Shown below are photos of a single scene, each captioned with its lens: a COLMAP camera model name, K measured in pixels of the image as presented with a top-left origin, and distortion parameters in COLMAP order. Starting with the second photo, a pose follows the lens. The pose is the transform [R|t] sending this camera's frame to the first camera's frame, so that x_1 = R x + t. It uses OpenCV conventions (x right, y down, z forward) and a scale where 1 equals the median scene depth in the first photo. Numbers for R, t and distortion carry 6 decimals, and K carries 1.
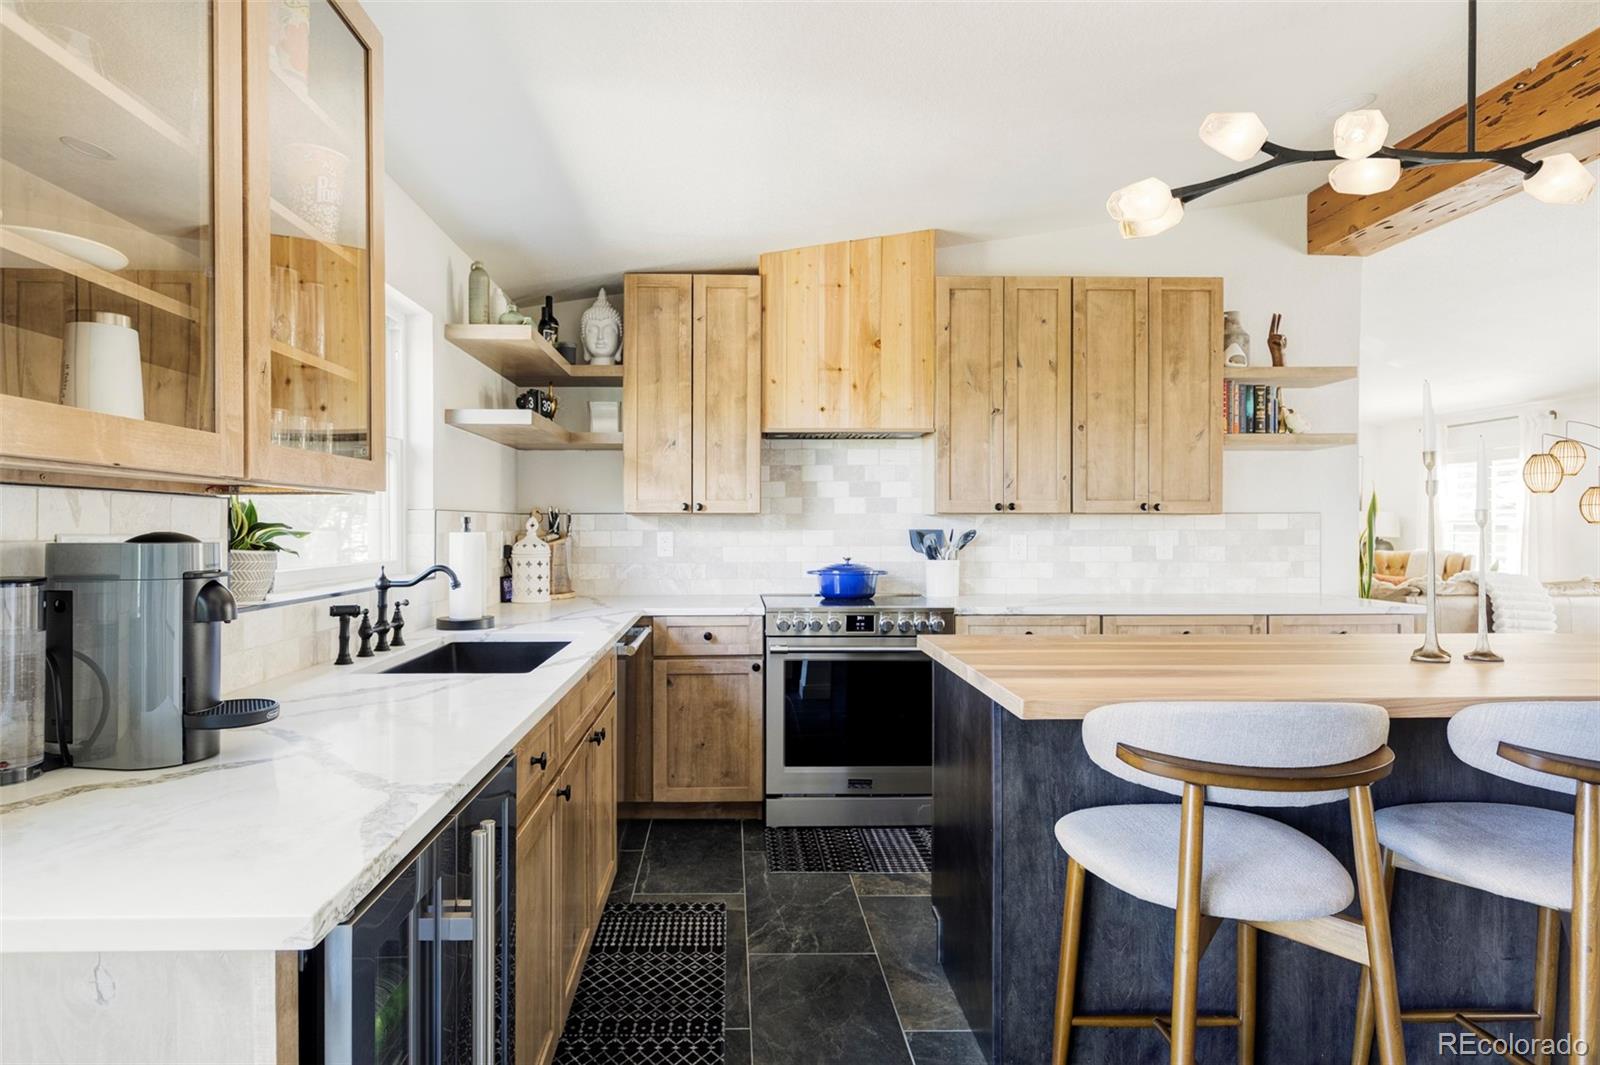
lens RADIAL K [[851.2, 0, 742.6], [0, 851.2, 525.1], [0, 0, 1]] dist [0.001750, 0.000928]
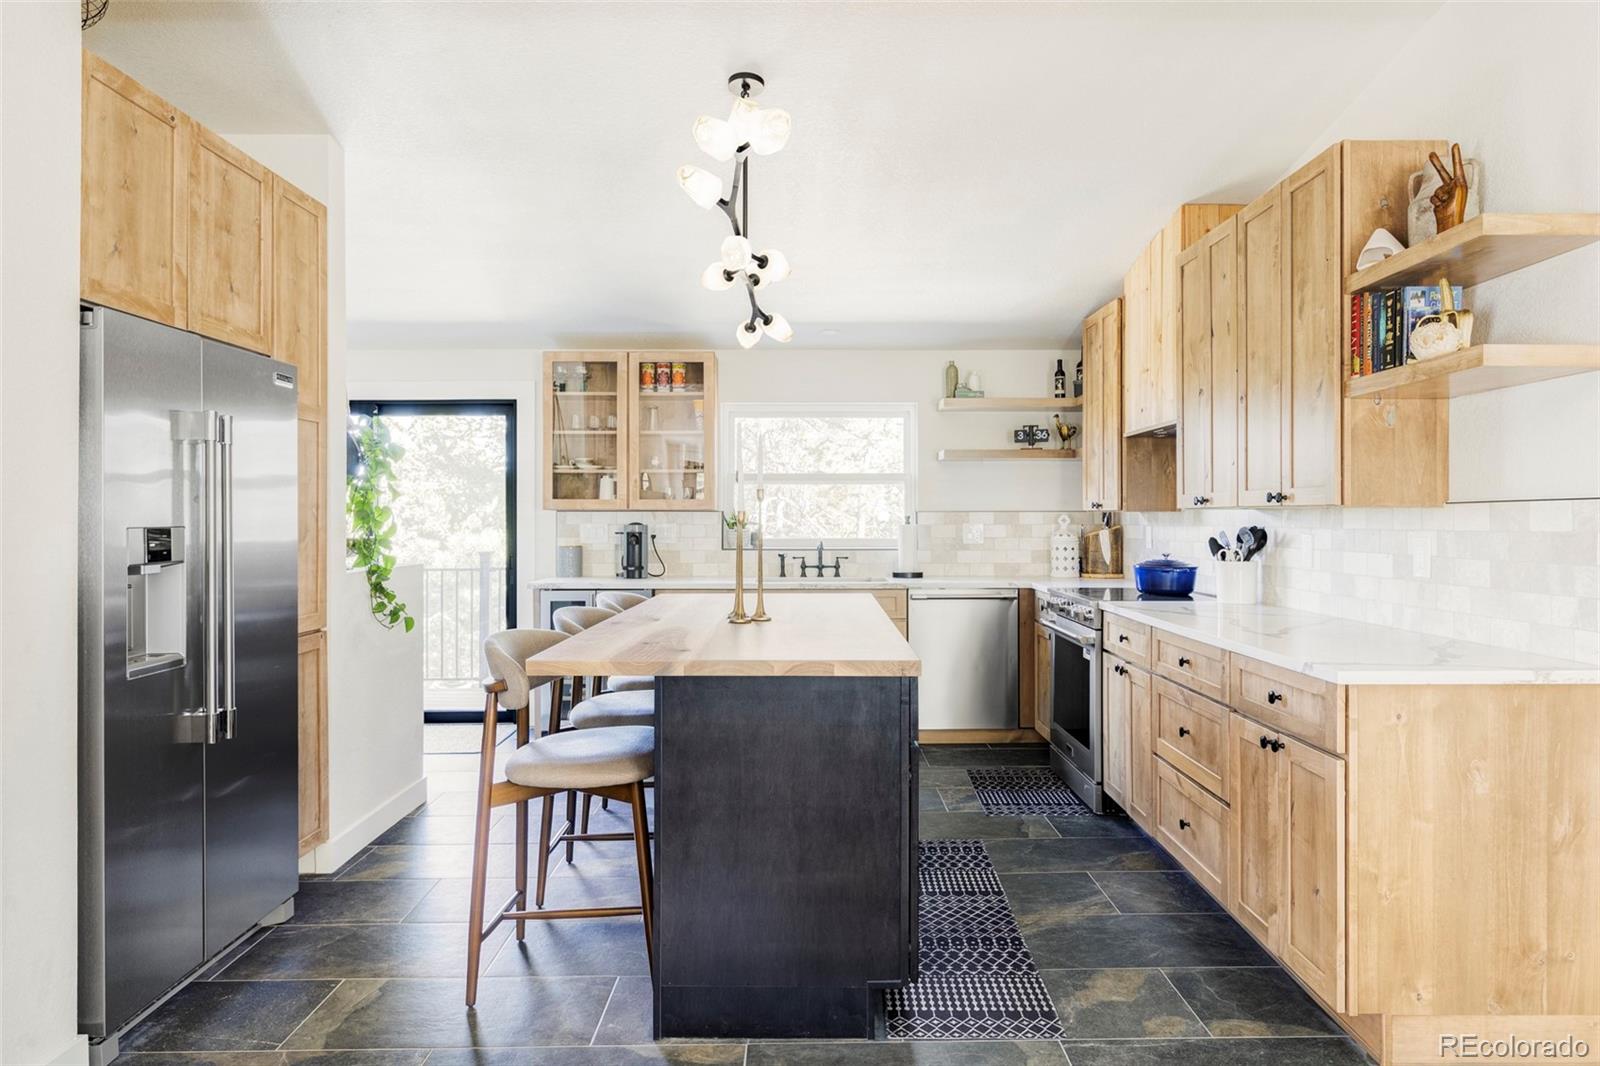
lens RADIAL K [[1006.8, 0, 818.1], [0, 1006.8, 512.3], [0, 0, 1]] dist [-0.003763, -0.000325]
pose [[-0.004506, -0.005141, -0.999977, 1.331228], [0.001155, 0.999986, -0.005147, -0.004544], [0.999989, -0.001178, -0.004500, 0.609501]]
